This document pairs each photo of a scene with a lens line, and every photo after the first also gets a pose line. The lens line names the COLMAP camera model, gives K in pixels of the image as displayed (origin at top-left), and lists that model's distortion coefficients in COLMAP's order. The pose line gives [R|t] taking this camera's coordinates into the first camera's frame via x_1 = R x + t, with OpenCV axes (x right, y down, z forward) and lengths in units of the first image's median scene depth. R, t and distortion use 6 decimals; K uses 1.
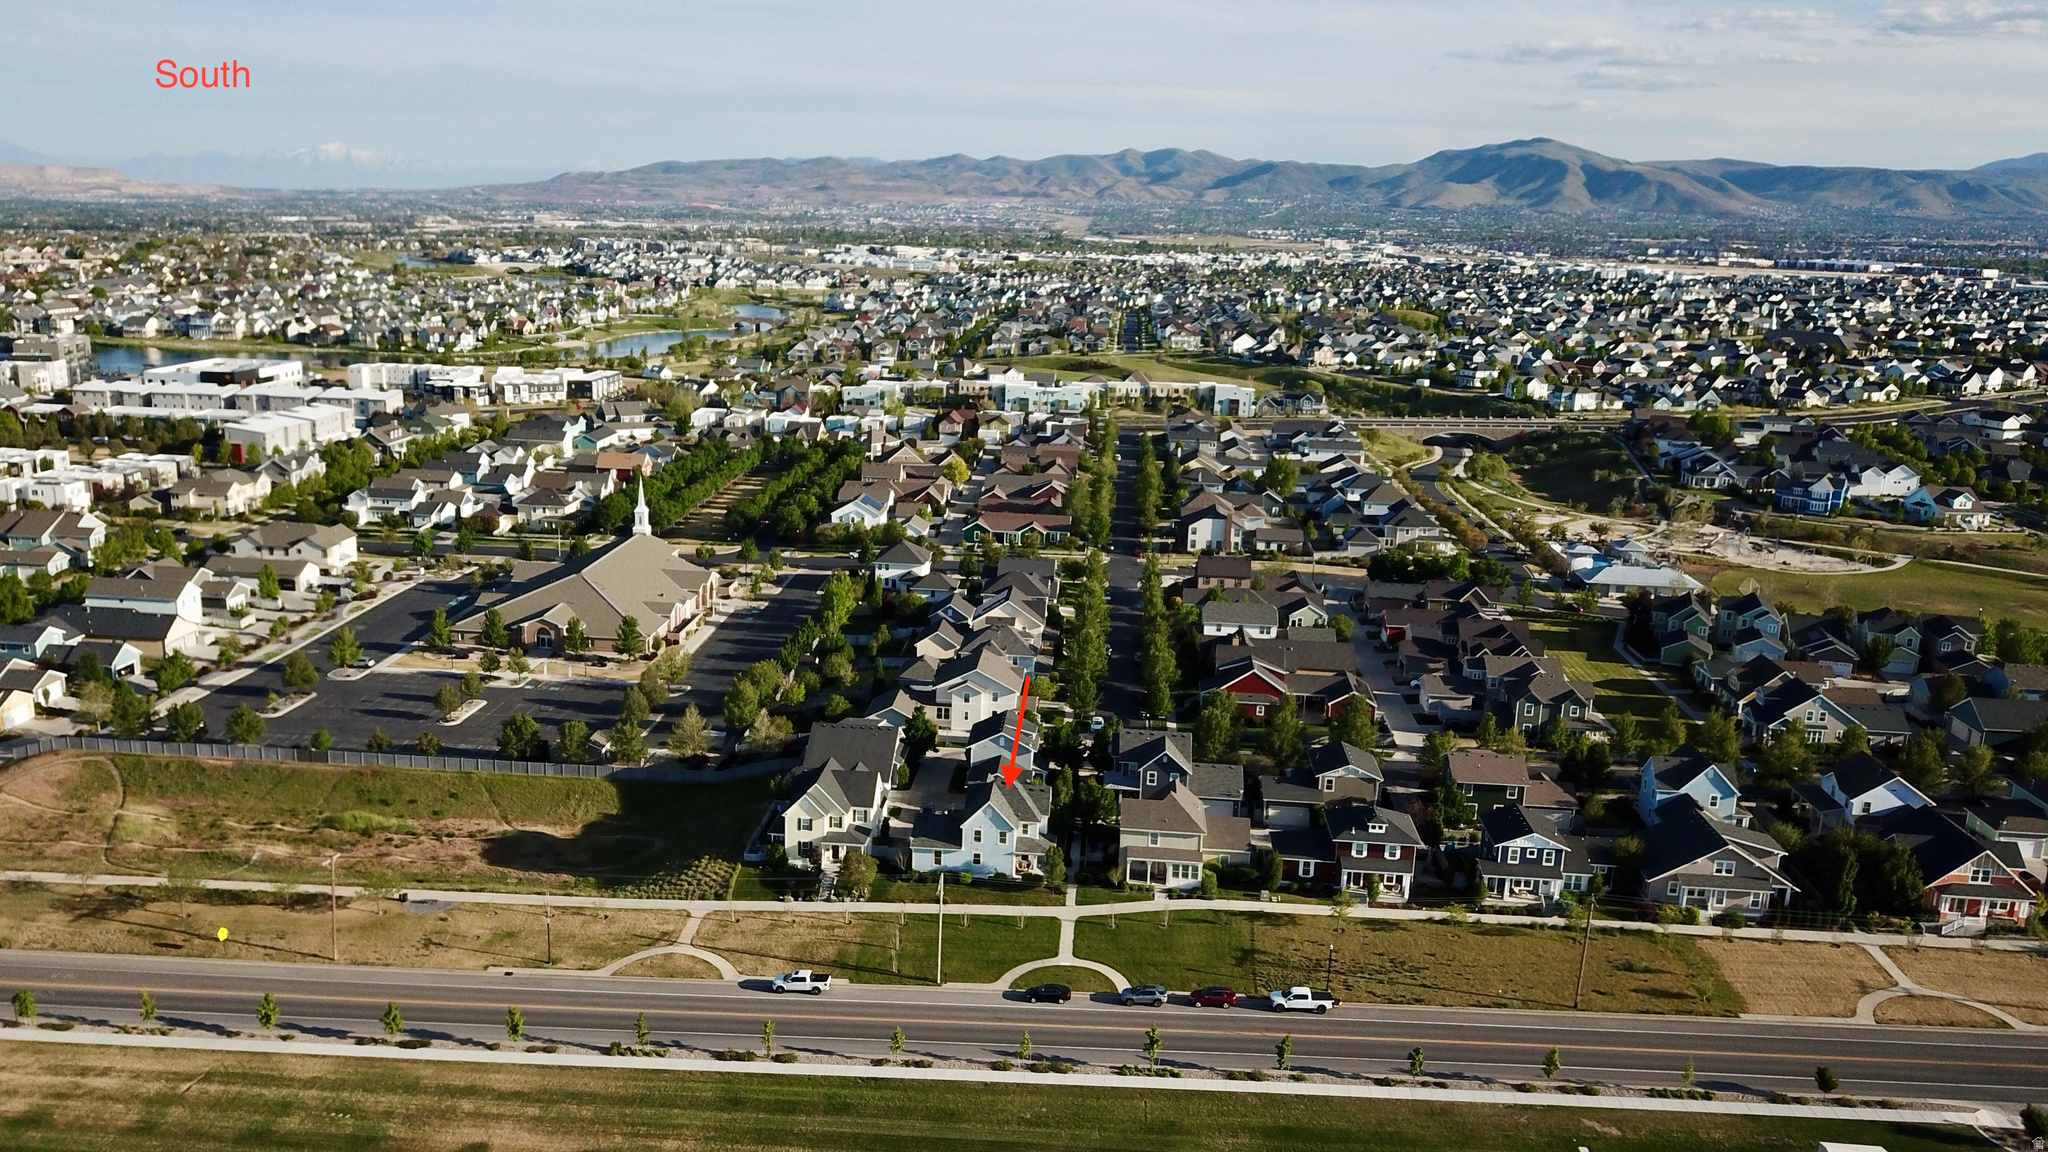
lens RADIAL K [[1601.9, 0, 1024.0], [0, 1601.9, 576.0], [0, 0, 1]] dist [0.044436, -0.010887]
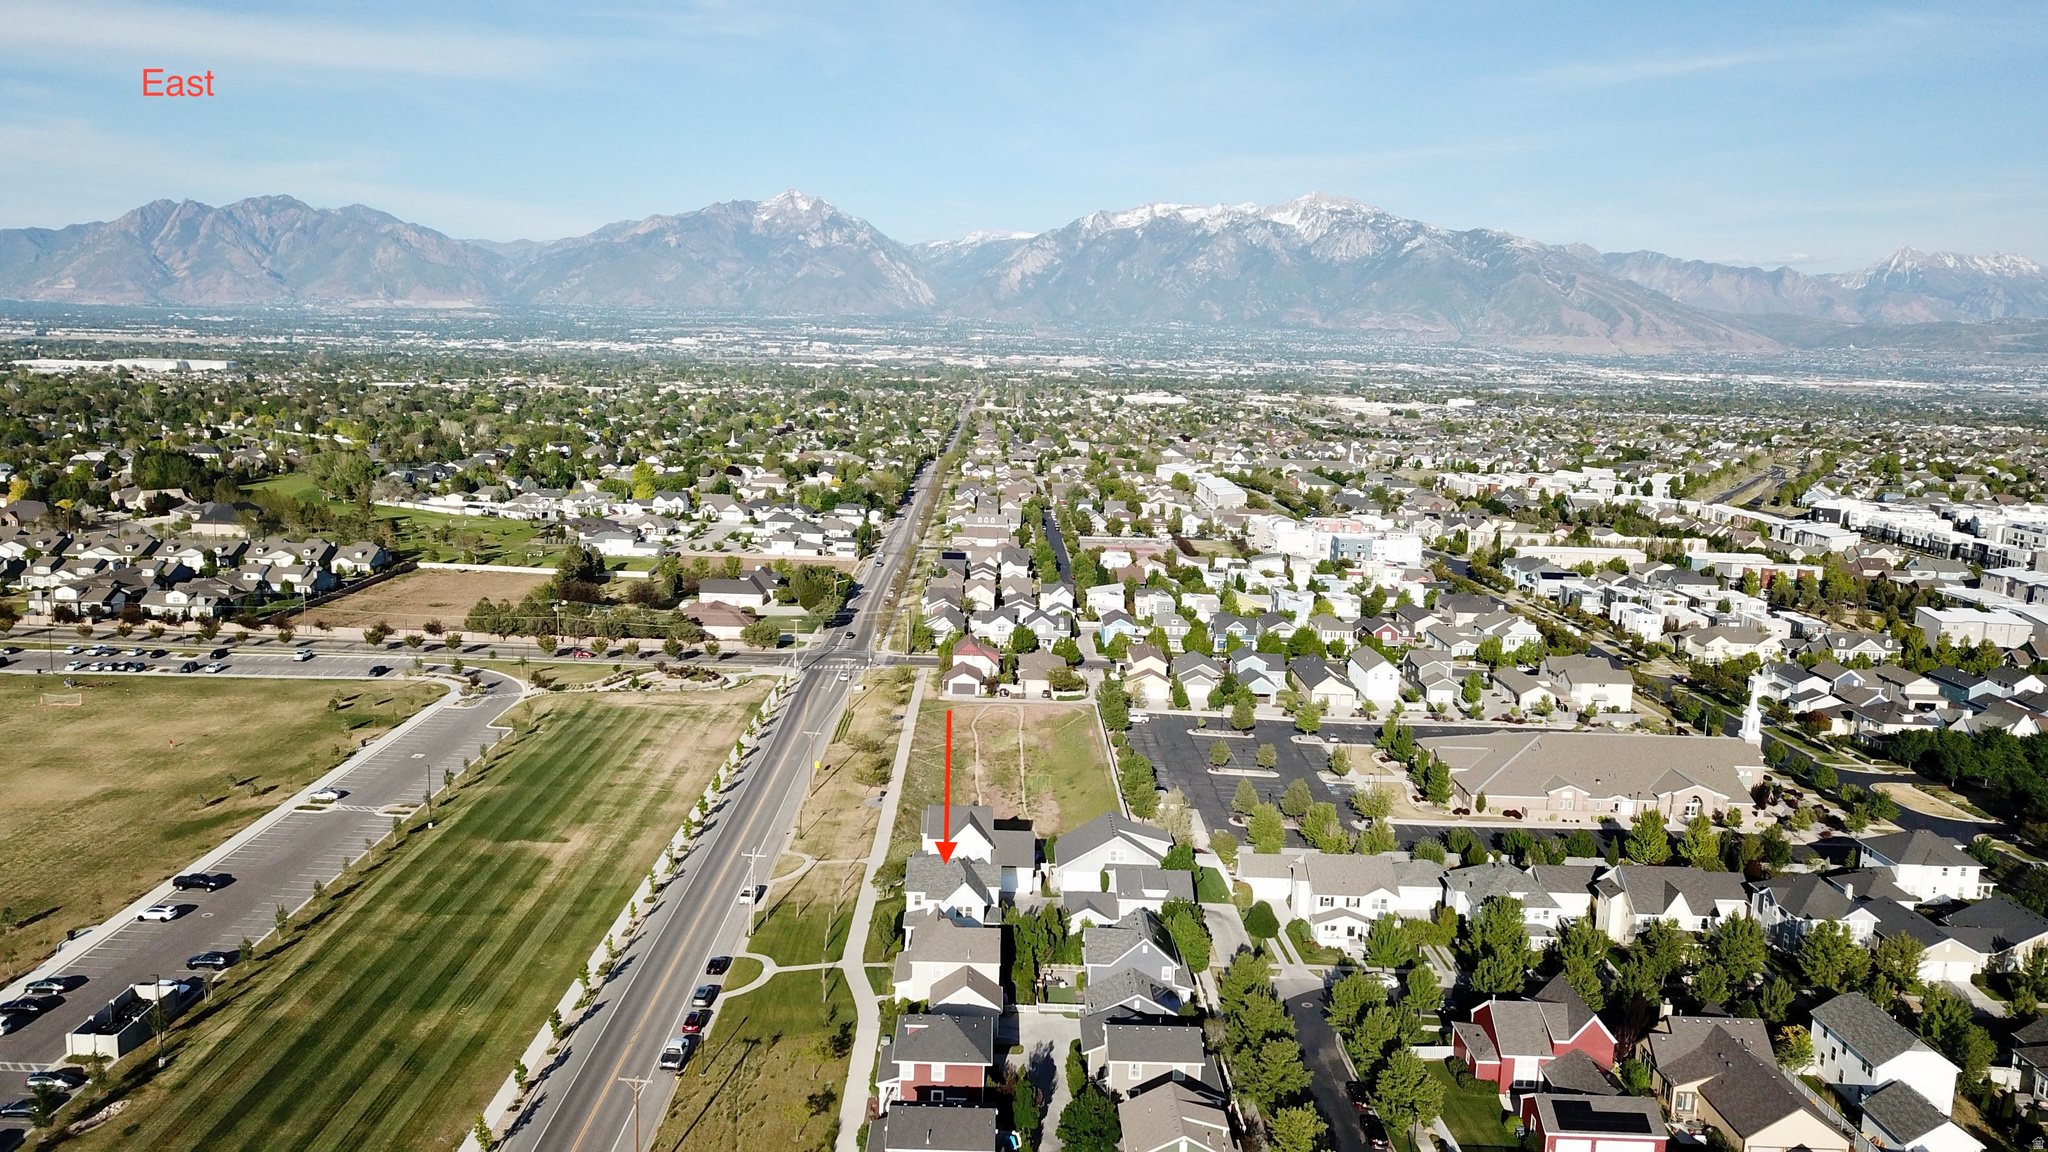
lens RADIAL K [[1601.9, 0, 1024.0], [0, 1601.9, 576.0], [0, 0, 1]] dist [0.044436, -0.010887]
pose [[0.088235, 0.135321, -0.986865, 1.040032], [-0.251062, 0.961765, 0.109432, -0.181444], [0.963941, 0.238108, 0.118835, 0.891192]]
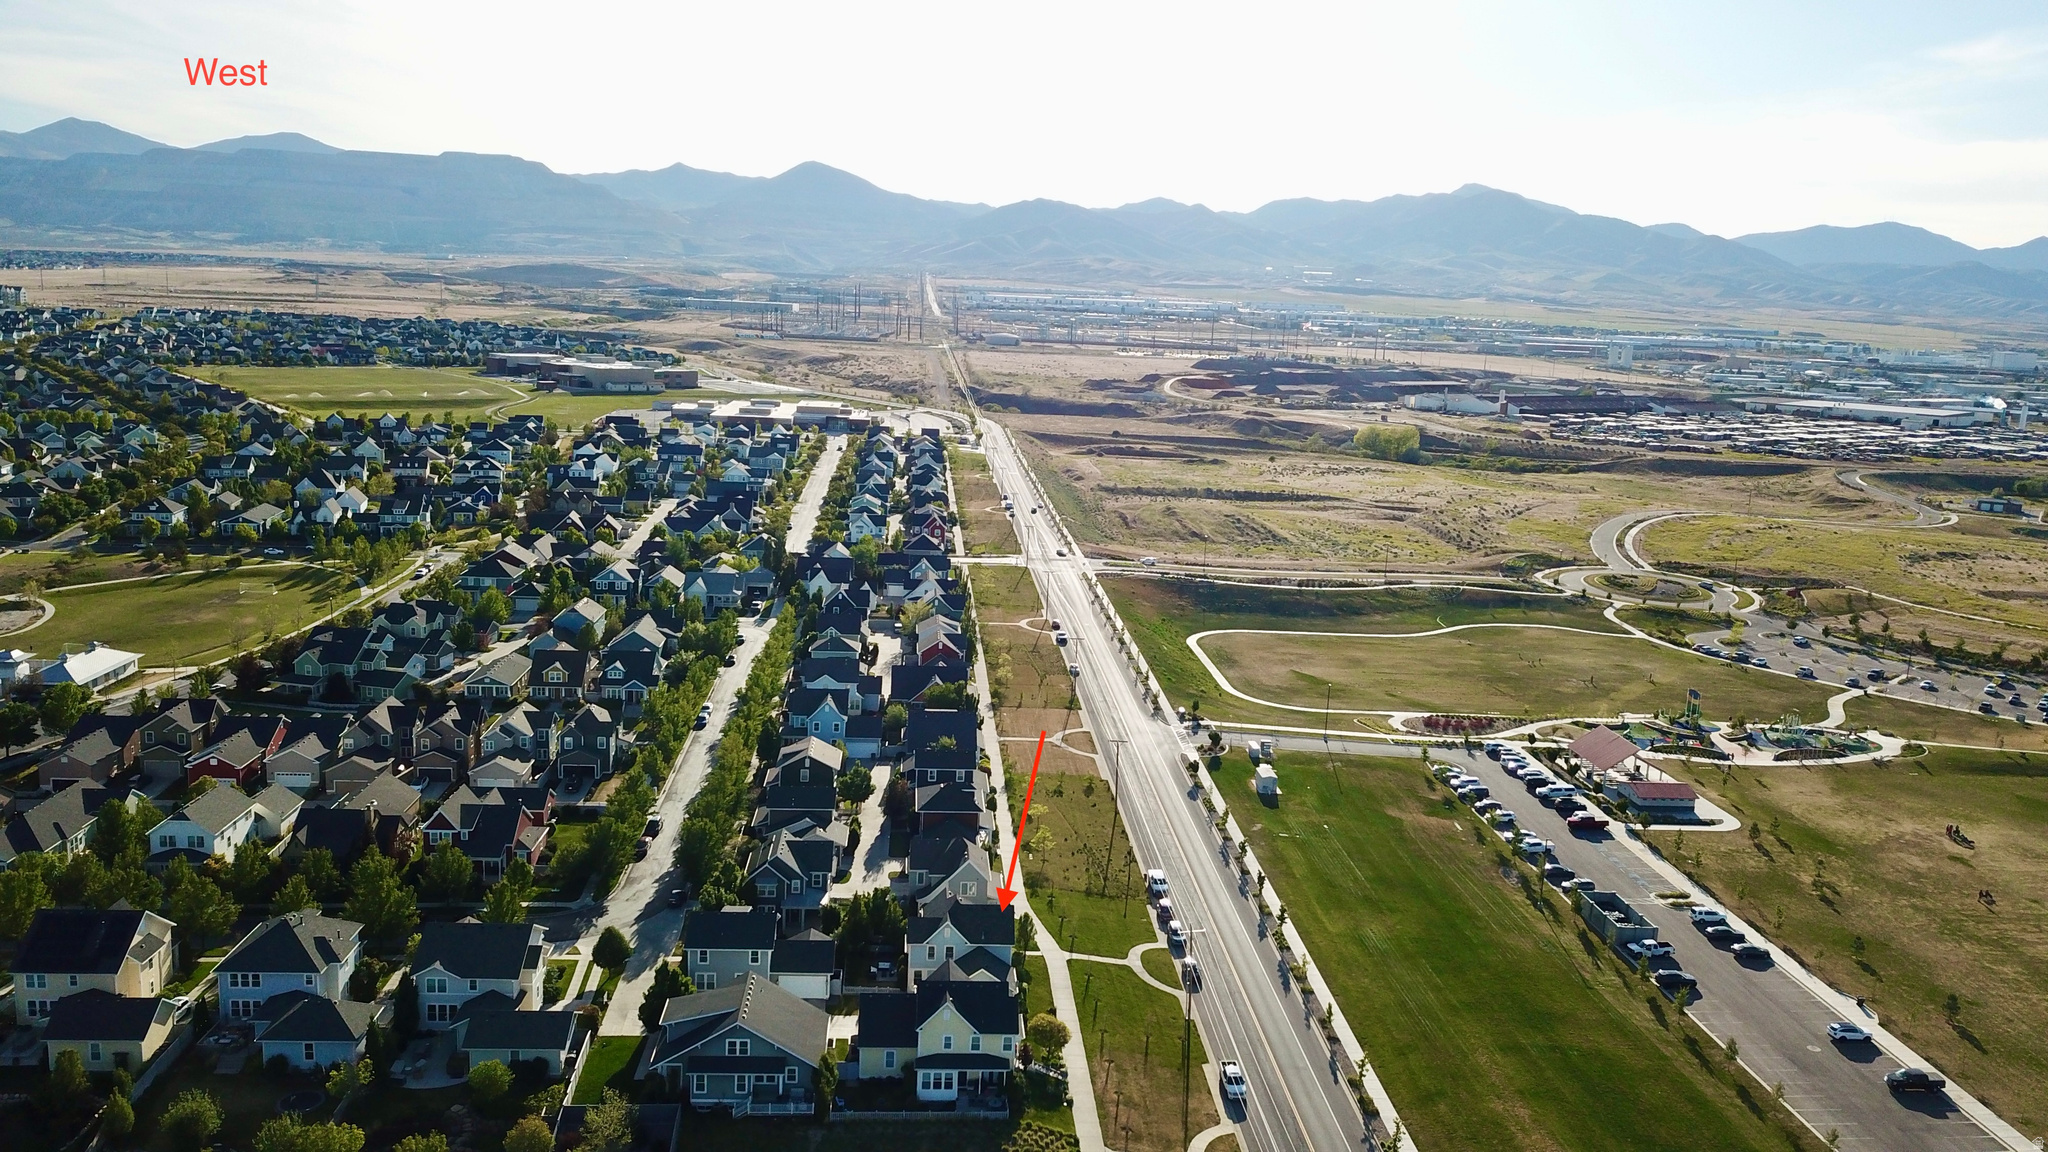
lens RADIAL K [[1601.9, 0, 1024.0], [0, 1601.9, 576.0], [0, 0, 1]] dist [0.044436, -0.010887]
pose [[-0.140716, -0.212383, 0.967002, -0.920461], [0.173438, 0.956328, 0.235277, -0.276068], [-0.974740, 0.200822, -0.097735, 1.038723]]
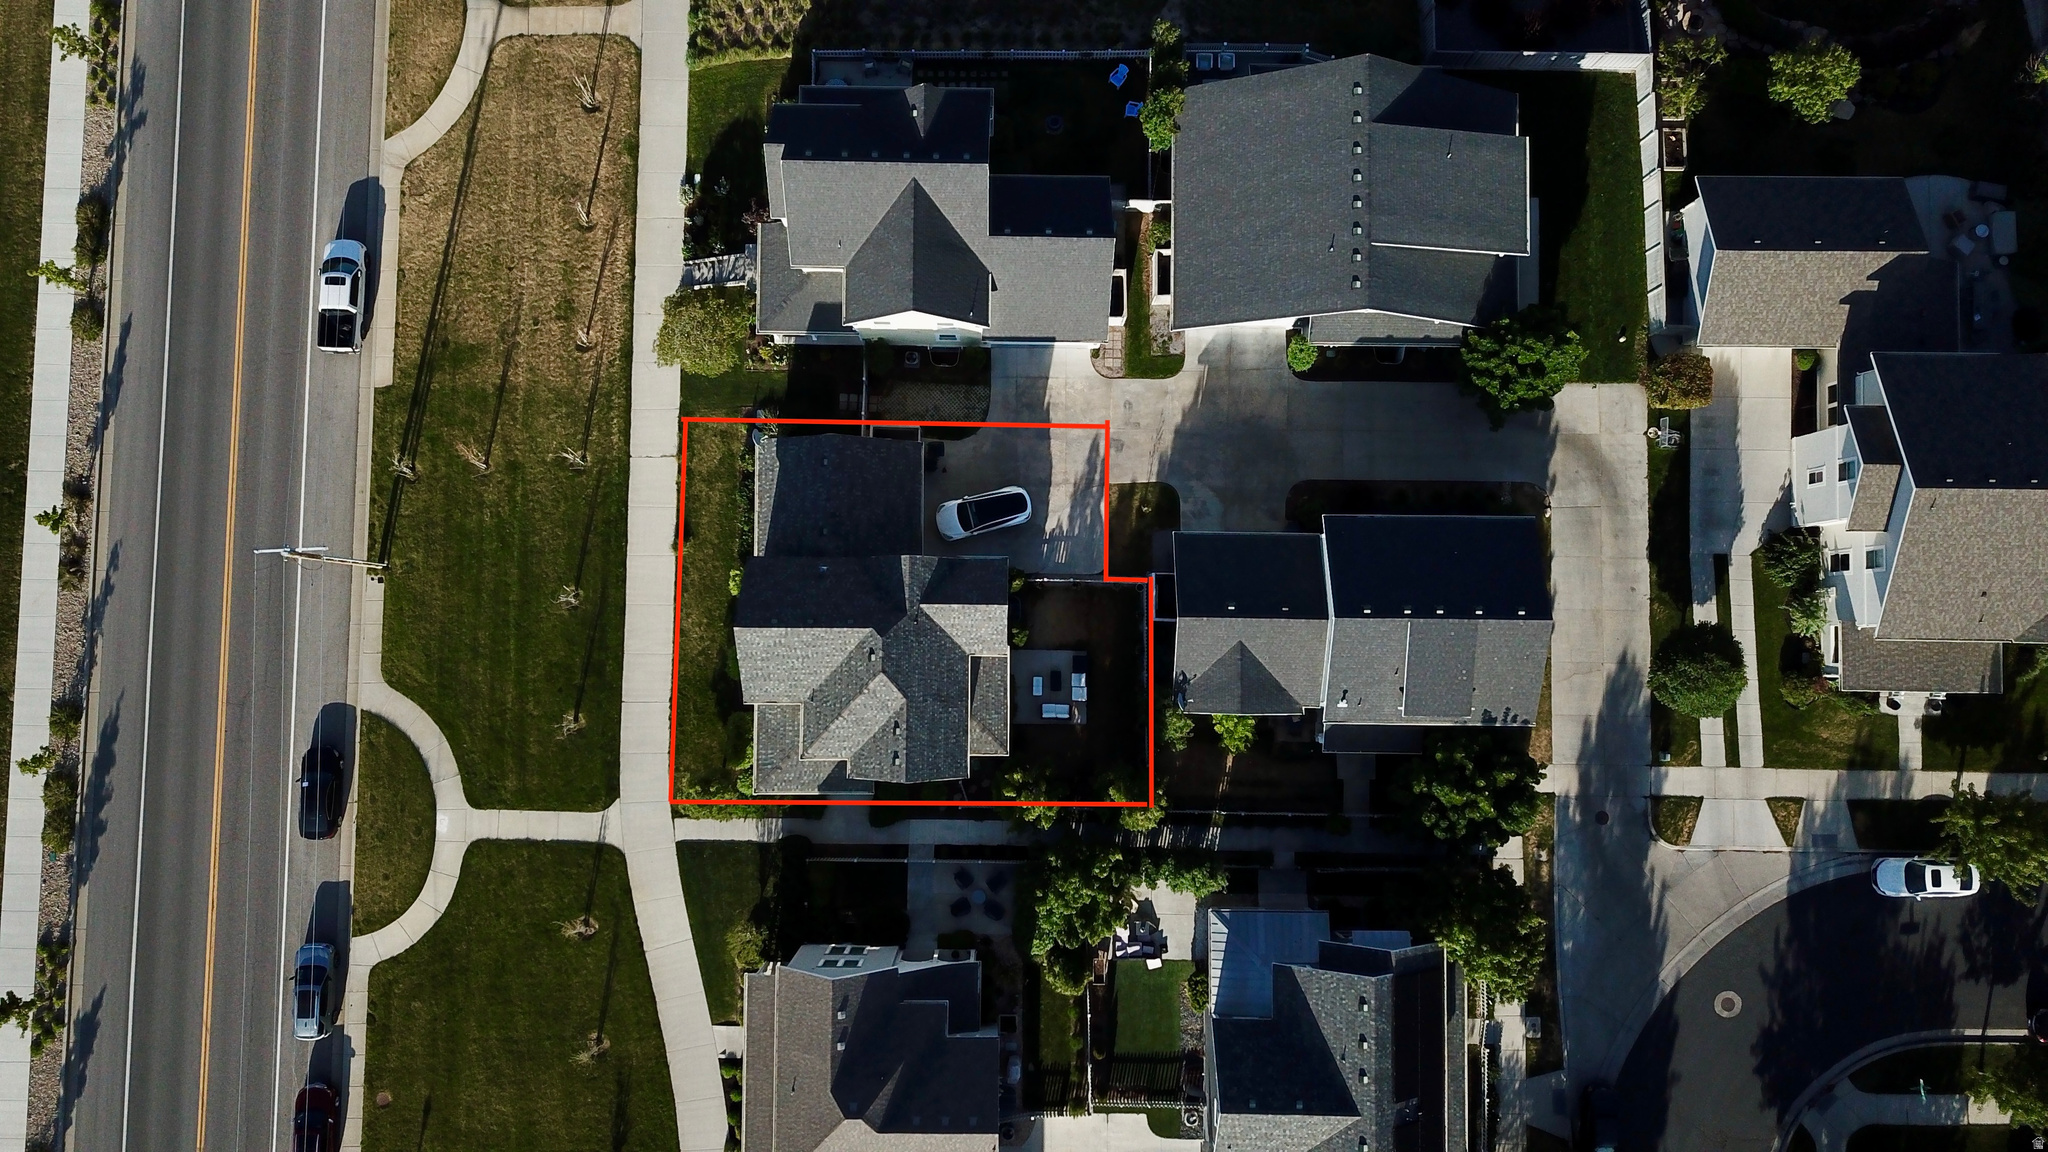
lens RADIAL K [[1601.9, 0, 1024.0], [0, 1601.9, 576.0], [0, 0, 1]] dist [0.044436, -0.010887]
pose [[0.062833, 0.994332, -0.085766, 0.003940], [-0.216363, 0.097464, 0.971436, -0.242894], [0.974289, -0.042482, 0.221260, 0.974916]]
